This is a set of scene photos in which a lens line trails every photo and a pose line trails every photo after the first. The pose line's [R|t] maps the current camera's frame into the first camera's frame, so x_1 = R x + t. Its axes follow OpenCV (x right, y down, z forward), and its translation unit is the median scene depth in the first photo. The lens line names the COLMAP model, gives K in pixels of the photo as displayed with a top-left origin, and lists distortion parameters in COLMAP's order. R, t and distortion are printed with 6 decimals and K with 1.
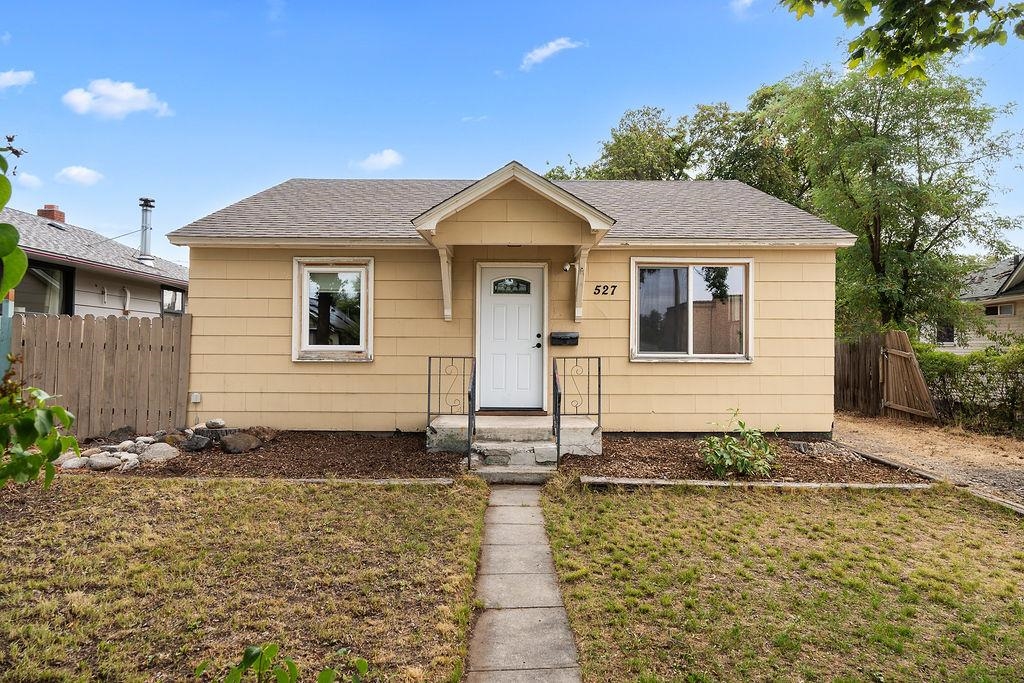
lens RADIAL K [[569.9, 0, 520.9], [0, 569.9, 344.5], [0, 0, 1]] dist [-0.001143, 0.000197]
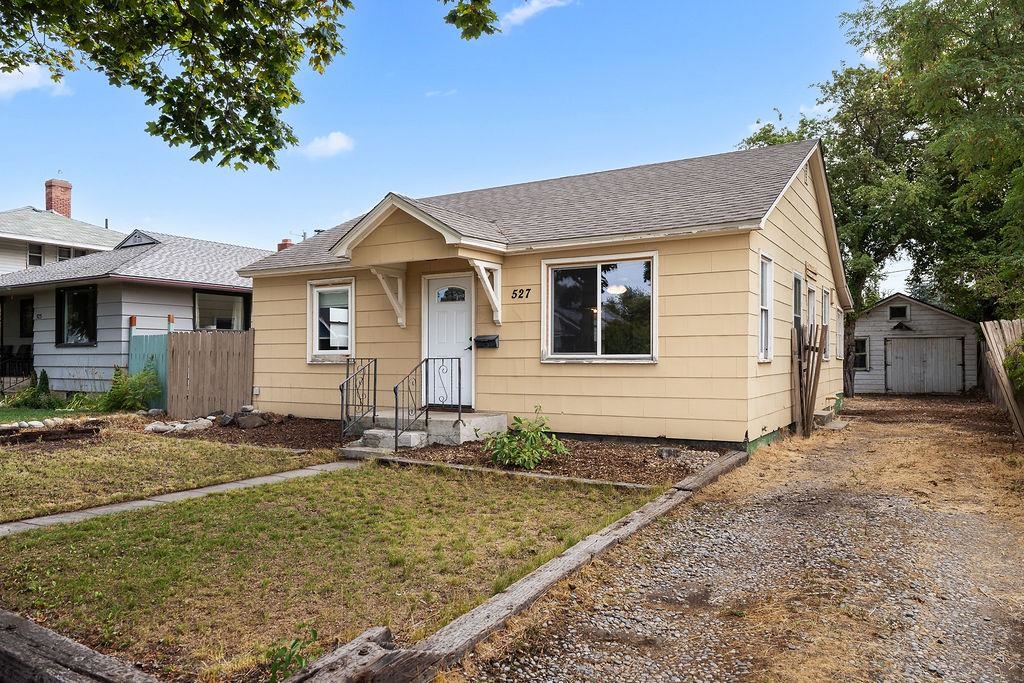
lens RADIAL K [[705.0, 0, 513.5], [0, 705.0, 345.9], [0, 0, 1]] dist [-0.006749, -0.007247]
pose [[0.857420, -0.016013, -0.514368, 0.795497], [0.012800, 0.999870, -0.009792, 0.011540], [0.514458, 0.001812, 0.857514, -0.105243]]
